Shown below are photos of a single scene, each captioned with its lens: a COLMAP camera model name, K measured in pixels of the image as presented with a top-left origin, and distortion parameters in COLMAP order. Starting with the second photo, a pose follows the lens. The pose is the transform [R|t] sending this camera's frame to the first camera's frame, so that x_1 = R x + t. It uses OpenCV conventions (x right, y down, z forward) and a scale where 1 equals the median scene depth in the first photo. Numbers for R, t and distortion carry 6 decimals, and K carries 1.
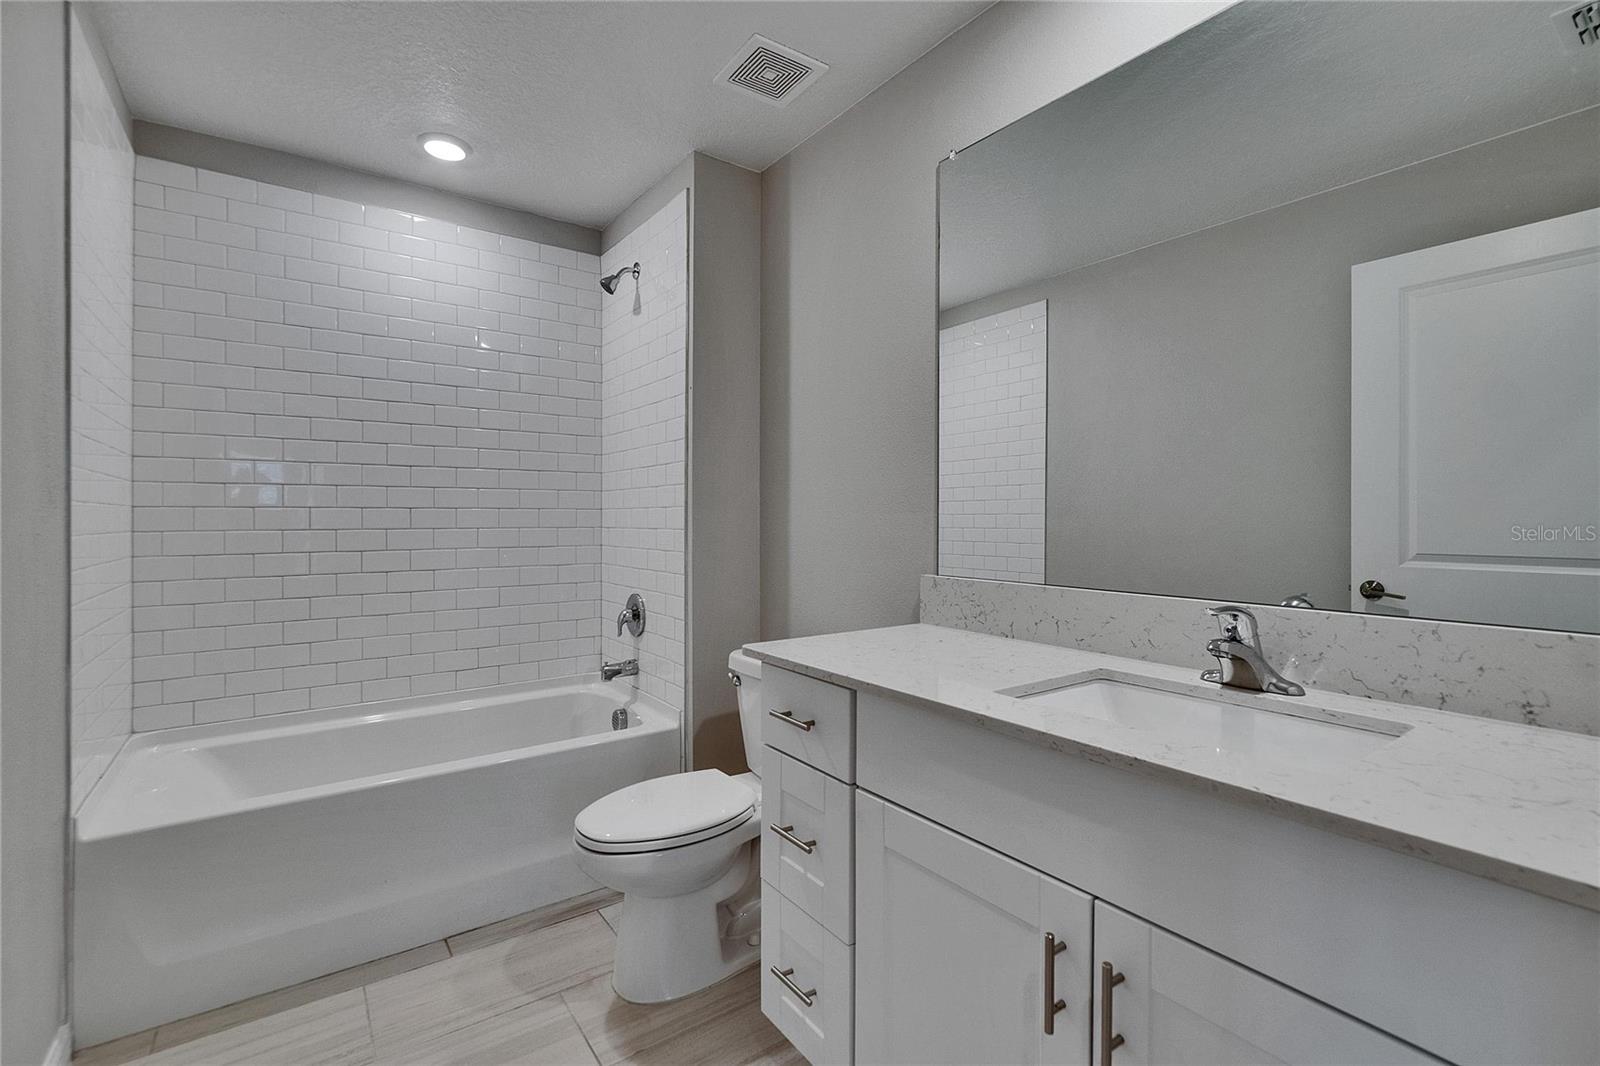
lens RADIAL K [[711.7, 0, 787.3], [0, 711.7, 518.1], [0, 0, 1]] dist [-0.001993, 0.000301]
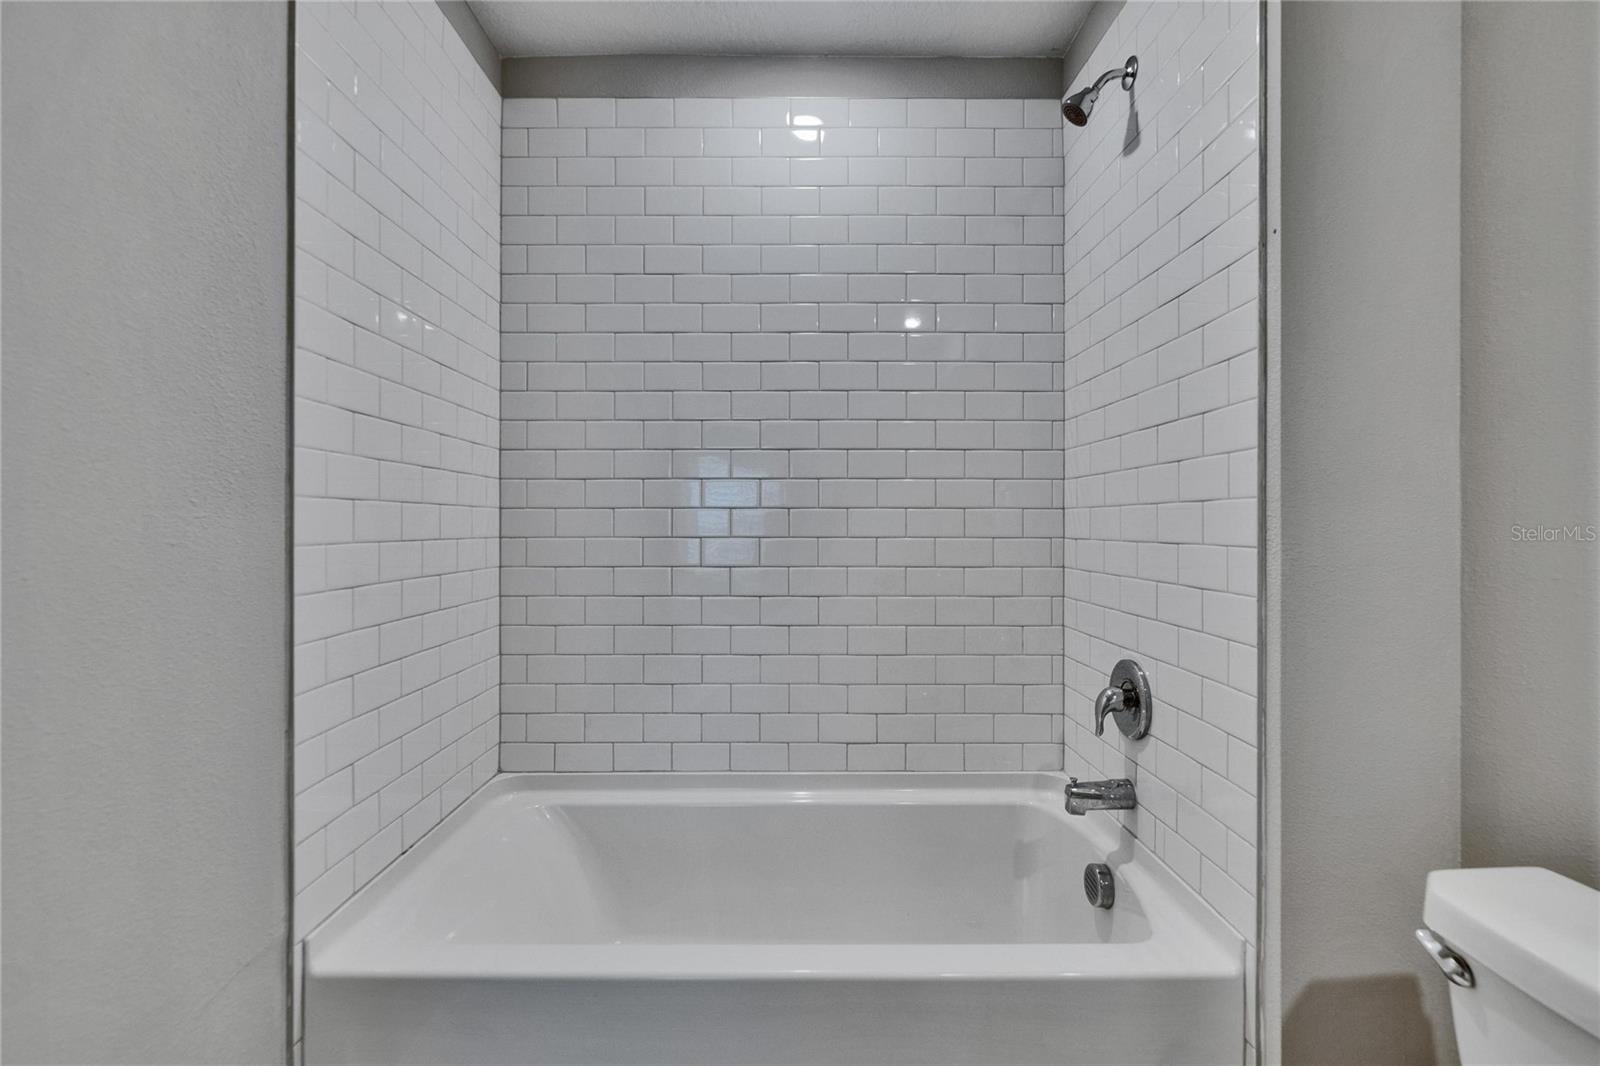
lens RADIAL K [[711.7, 0, 787.3], [0, 711.7, 518.1], [0, 0, 1]] dist [-0.001993, 0.000301]
pose [[0.814092, -0.002476, -0.580731, -0.112794], [-0.001661, 0.999977, -0.006592, 0.000480], [0.580734, 0.006331, 0.814069, 0.411438]]
